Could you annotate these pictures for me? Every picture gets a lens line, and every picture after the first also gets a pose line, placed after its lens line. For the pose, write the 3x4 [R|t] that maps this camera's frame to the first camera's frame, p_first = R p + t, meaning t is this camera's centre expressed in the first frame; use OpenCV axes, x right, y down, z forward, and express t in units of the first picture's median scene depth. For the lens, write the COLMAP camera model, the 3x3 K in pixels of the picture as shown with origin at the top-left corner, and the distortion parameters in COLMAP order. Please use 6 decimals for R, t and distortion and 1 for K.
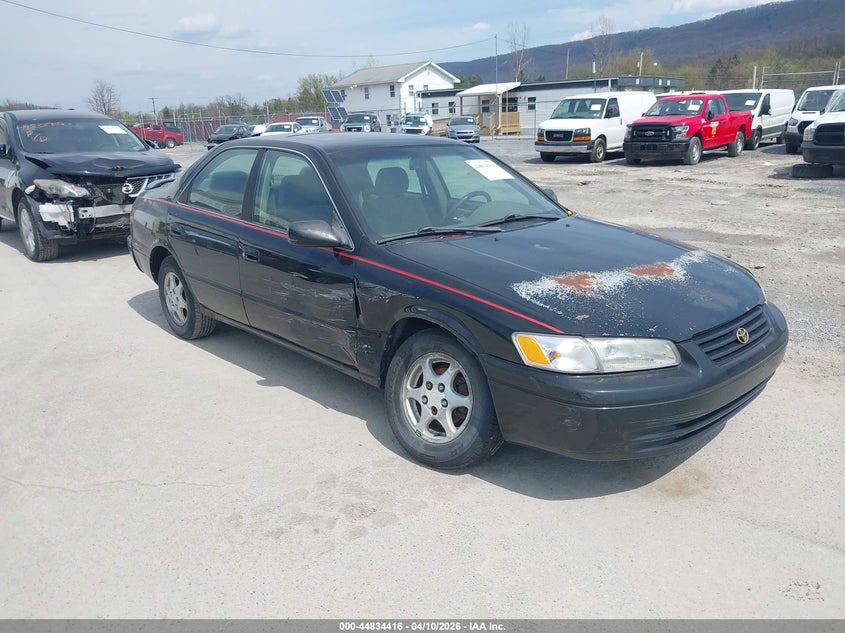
lens RADIAL K [[685.1, 0, 425.8], [0, 685.1, 316.1], [0, 0, 1]] dist [0.004832, -0.002429]
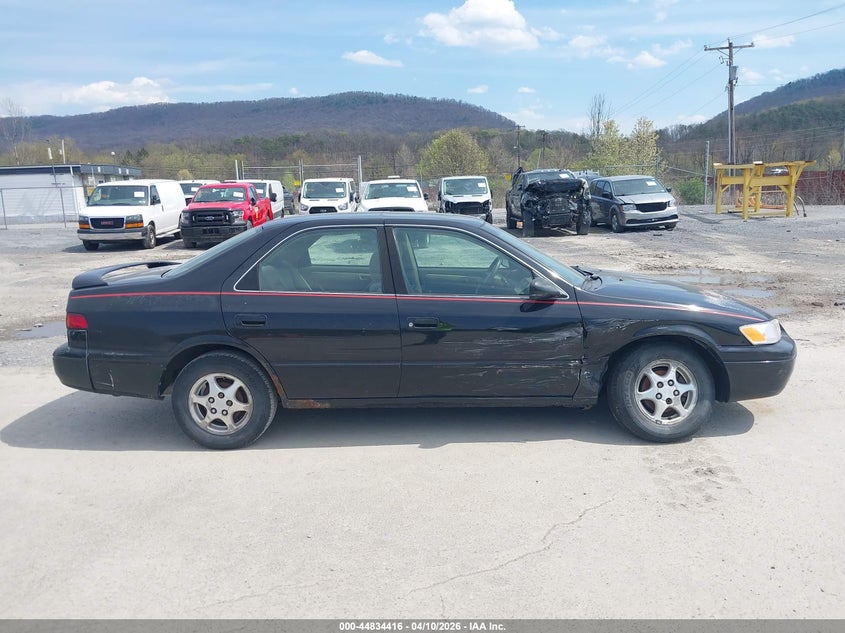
lens RADIAL K [[685.1, 0, 425.8], [0, 685.1, 316.1], [0, 0, 1]] dist [0.004832, -0.002429]
pose [[0.708979, -0.119132, 0.695094, -0.170104], [0.202931, 0.978404, -0.039296, -0.009936], [-0.675402, 0.168917, 0.717844, 0.041304]]
